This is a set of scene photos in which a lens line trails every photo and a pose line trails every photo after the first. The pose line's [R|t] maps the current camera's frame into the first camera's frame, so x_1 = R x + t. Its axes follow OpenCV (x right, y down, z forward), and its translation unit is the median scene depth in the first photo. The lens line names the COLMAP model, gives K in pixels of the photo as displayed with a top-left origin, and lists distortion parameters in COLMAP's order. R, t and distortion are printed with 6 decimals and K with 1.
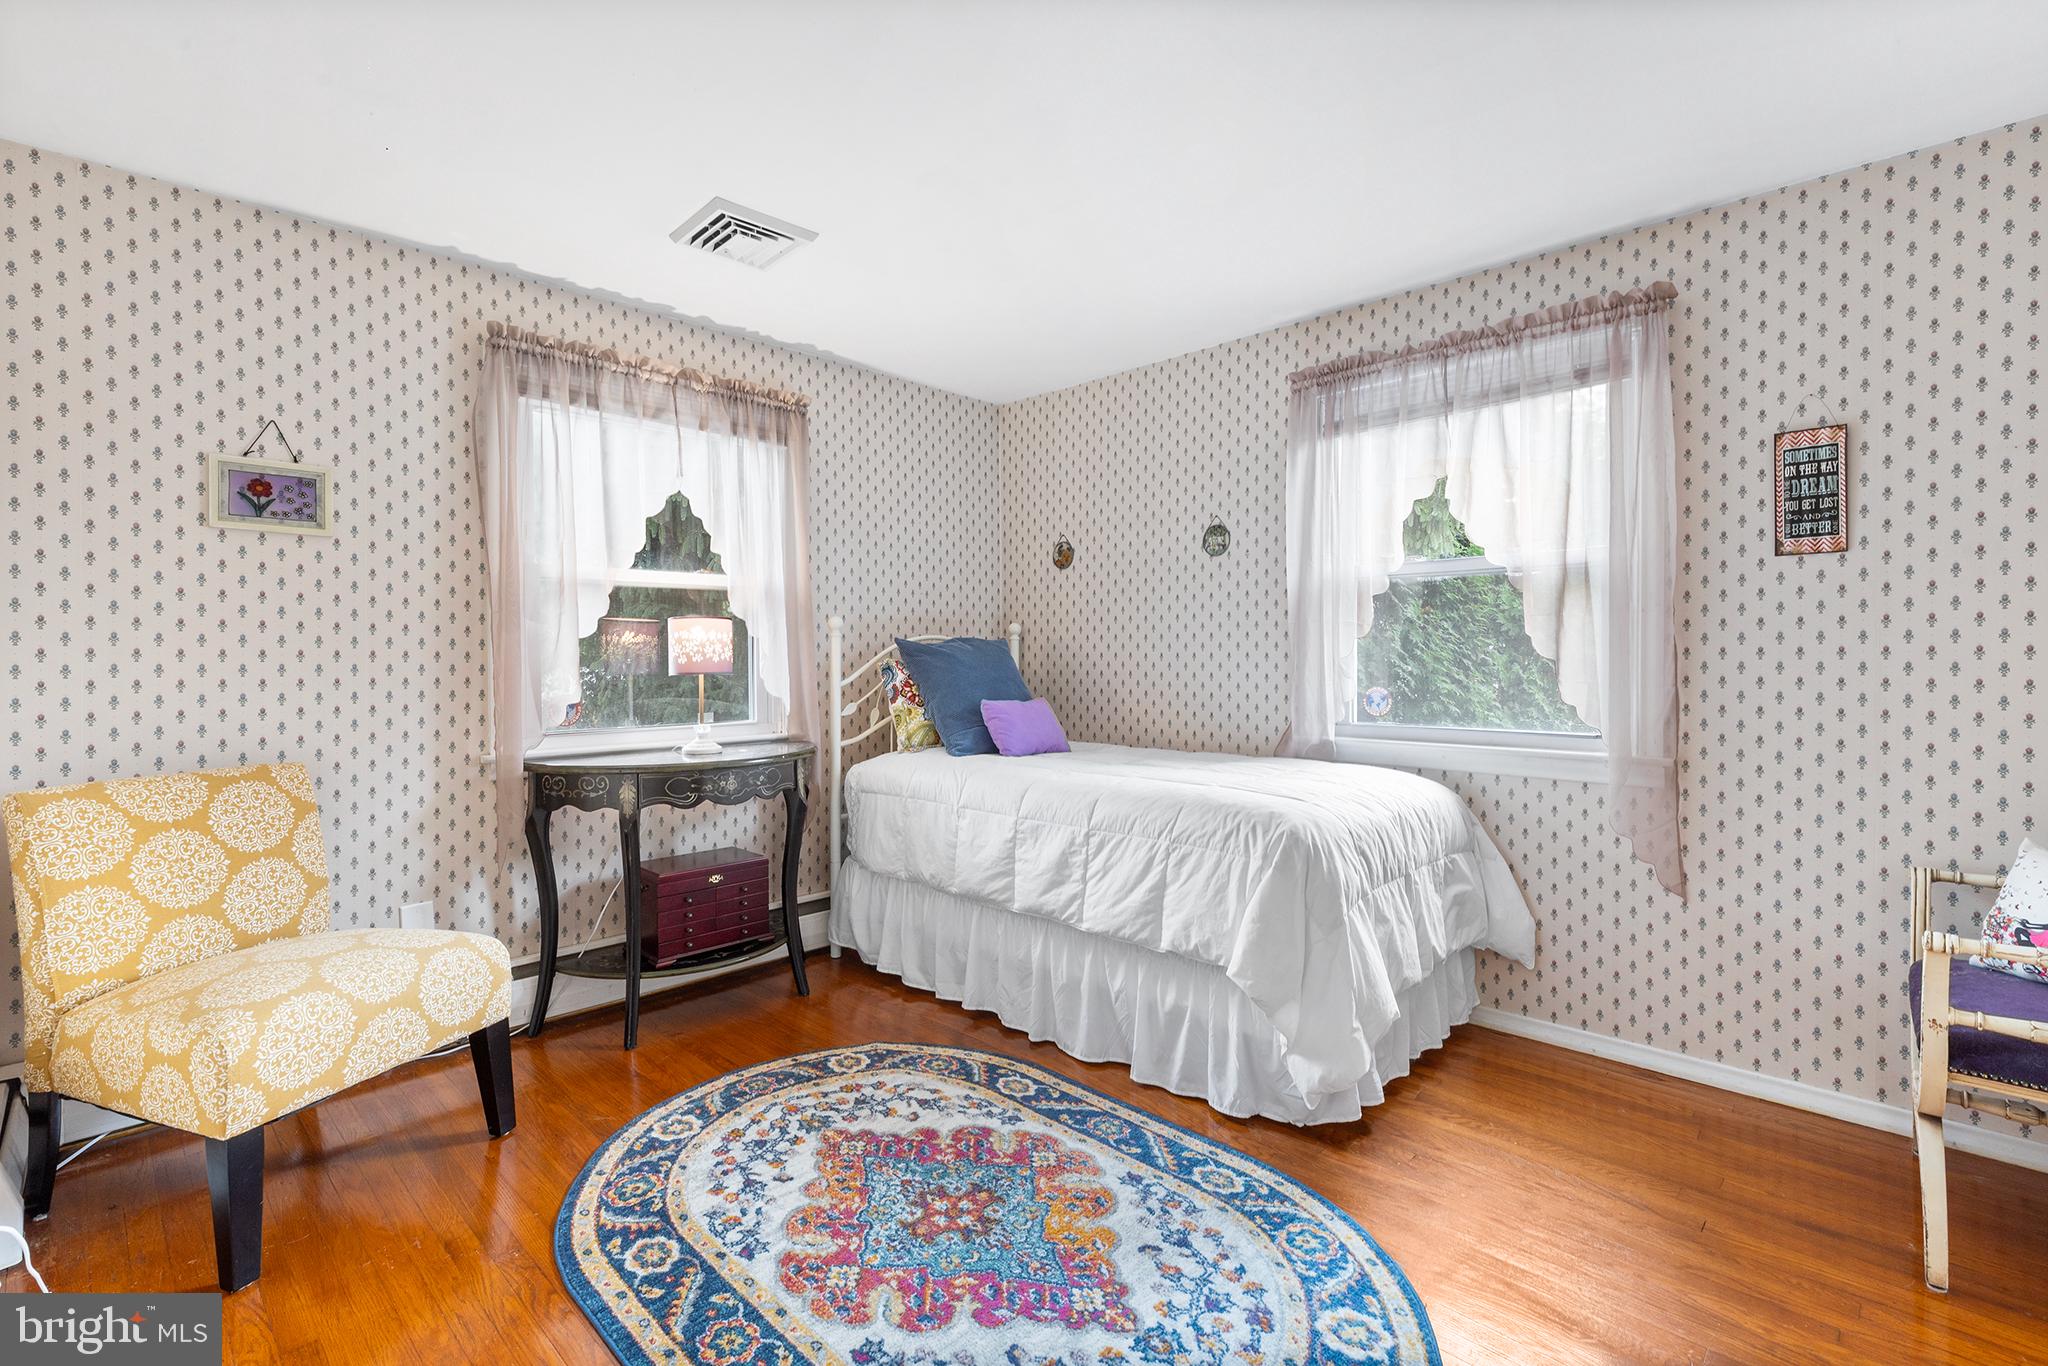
lens RADIAL K [[938.0, 0, 1025.7], [0, 938.0, 674.0], [0, 0, 1]] dist [0.003141, -0.000431]
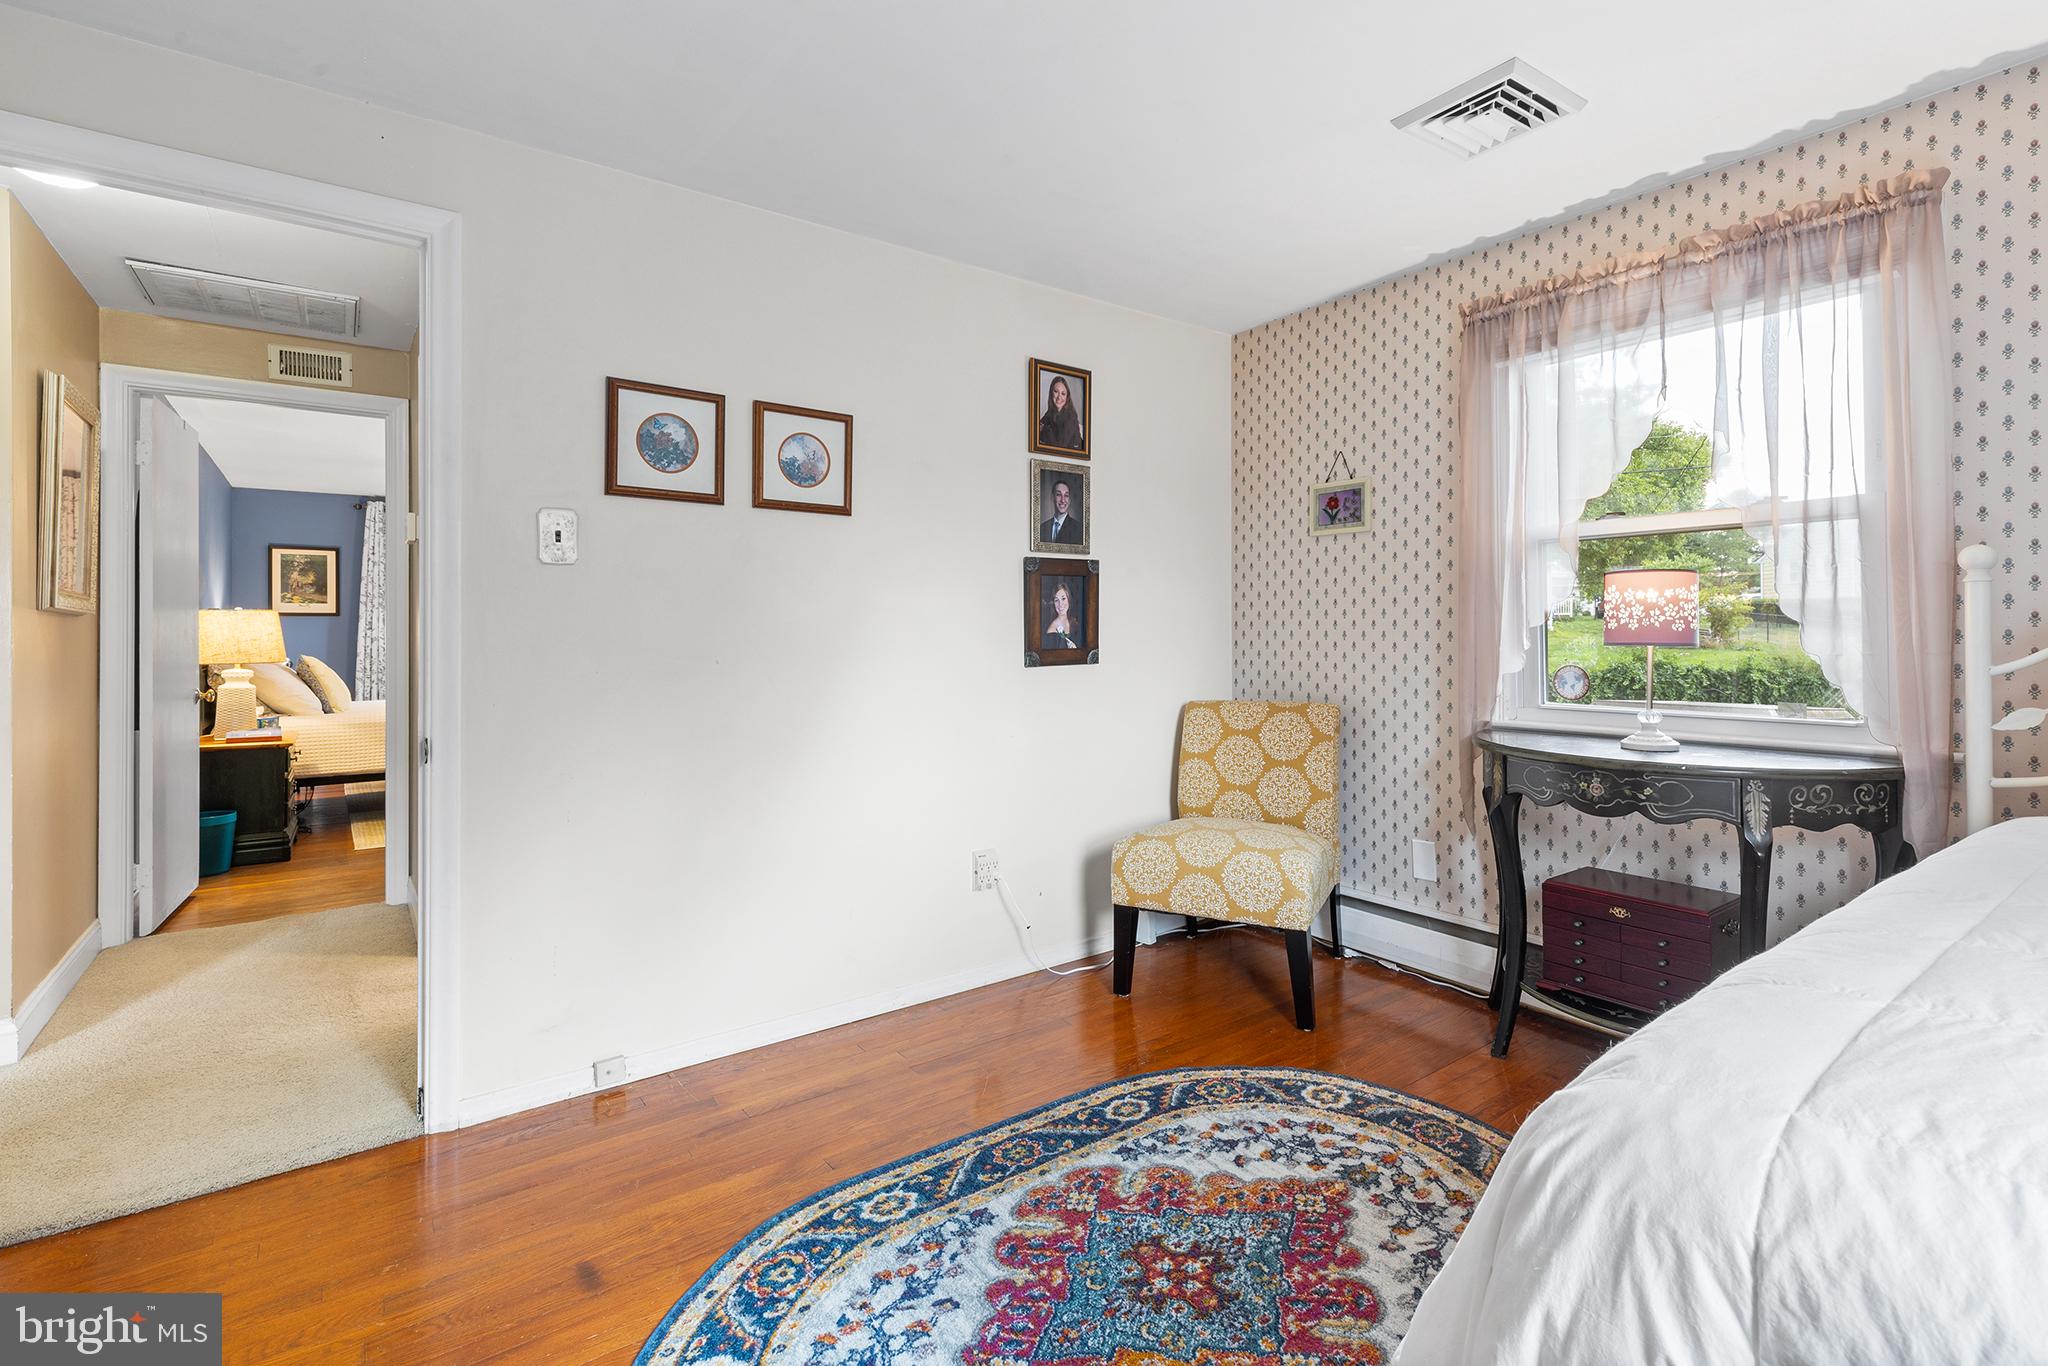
lens RADIAL K [[938.0, 0, 1015.9], [0, 938.0, 627.9], [0, 0, 1]] dist [0.003141, -0.000431]
pose [[-0.182745, -0.000670, -0.983160, 0.669206], [-0.012161, 0.999925, 0.001579, -0.011901], [0.983085, 0.012244, -0.182739, 0.851502]]
